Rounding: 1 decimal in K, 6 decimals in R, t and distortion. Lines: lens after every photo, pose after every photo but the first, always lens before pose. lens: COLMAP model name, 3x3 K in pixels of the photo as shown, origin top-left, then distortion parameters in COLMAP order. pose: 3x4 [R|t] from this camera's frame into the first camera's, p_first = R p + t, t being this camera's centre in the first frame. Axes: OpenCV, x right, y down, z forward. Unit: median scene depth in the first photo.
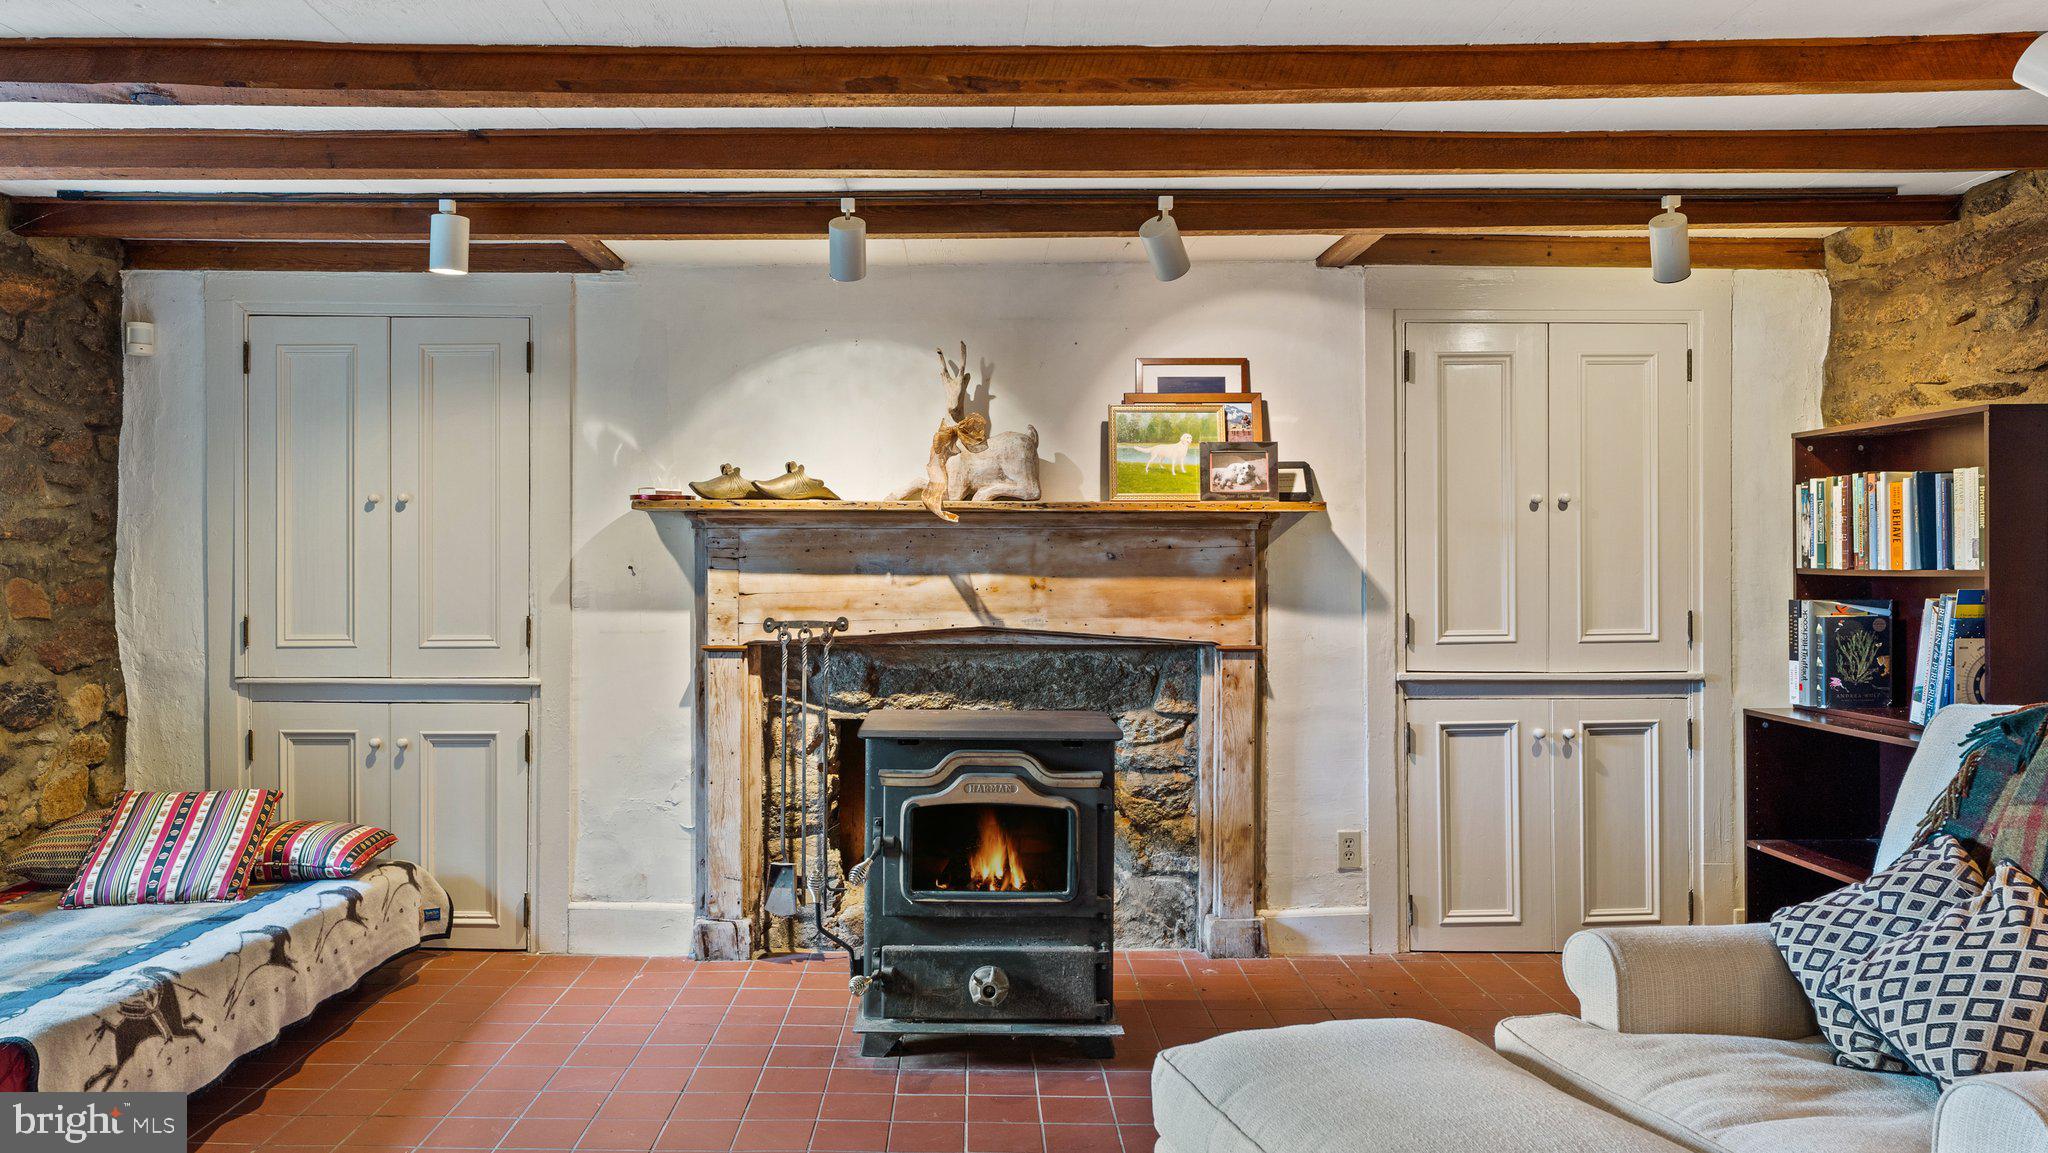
lens RADIAL K [[1436.7, 0, 1023.8], [0, 1436.7, 563.4], [0, 0, 1]] dist [0.003096, 0.001078]
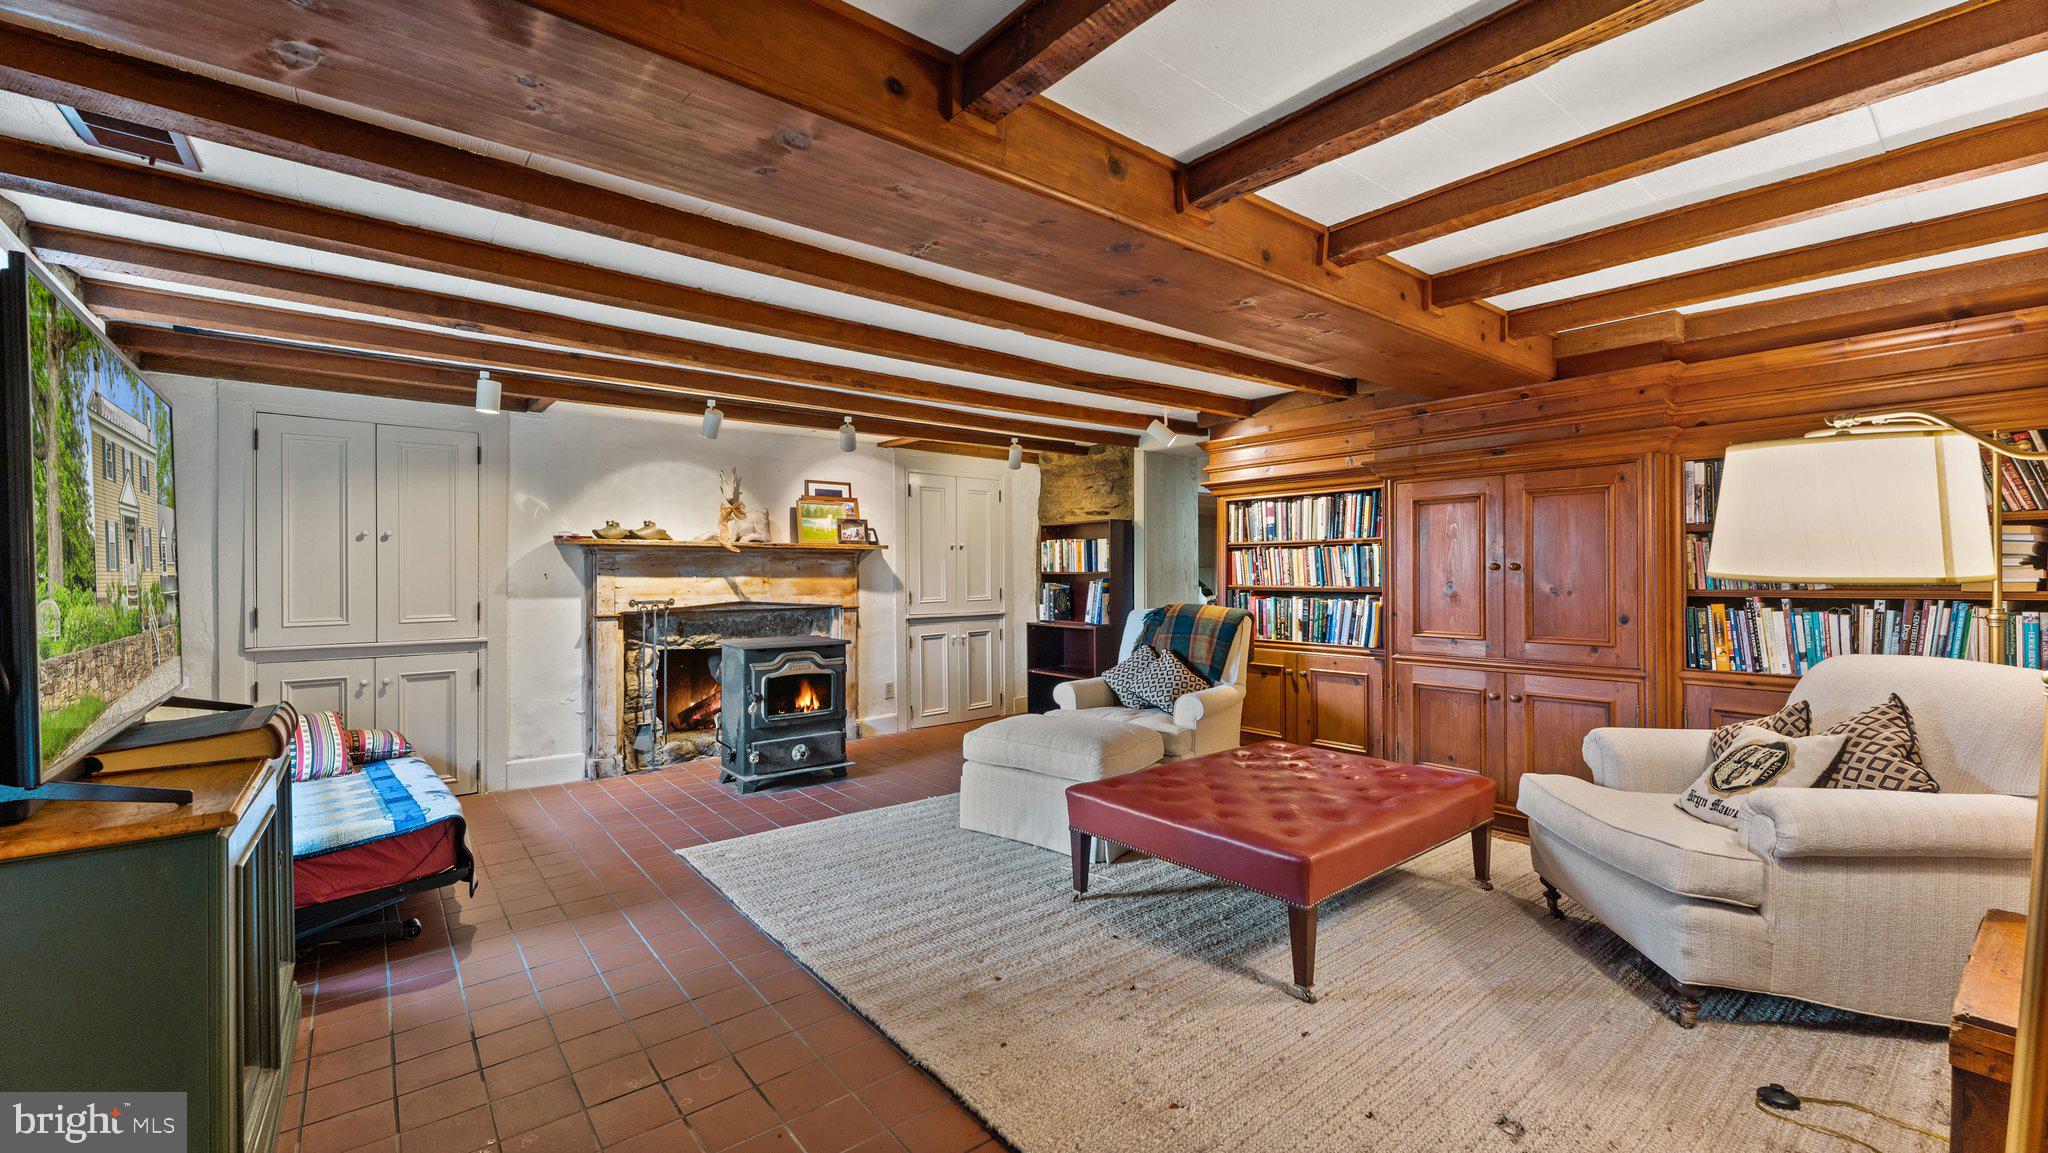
lens RADIAL K [[829.8, 0, 1023.8], [0, 829.8, 575.6], [0, 0, 1]] dist [-0.000857, -0.000119]
pose [[0.766564, -0.007237, 0.642127, -0.495618], [0.006293, 0.999973, 0.003757, 0.004140], [-0.642137, 0.001161, 0.766589, -0.211387]]
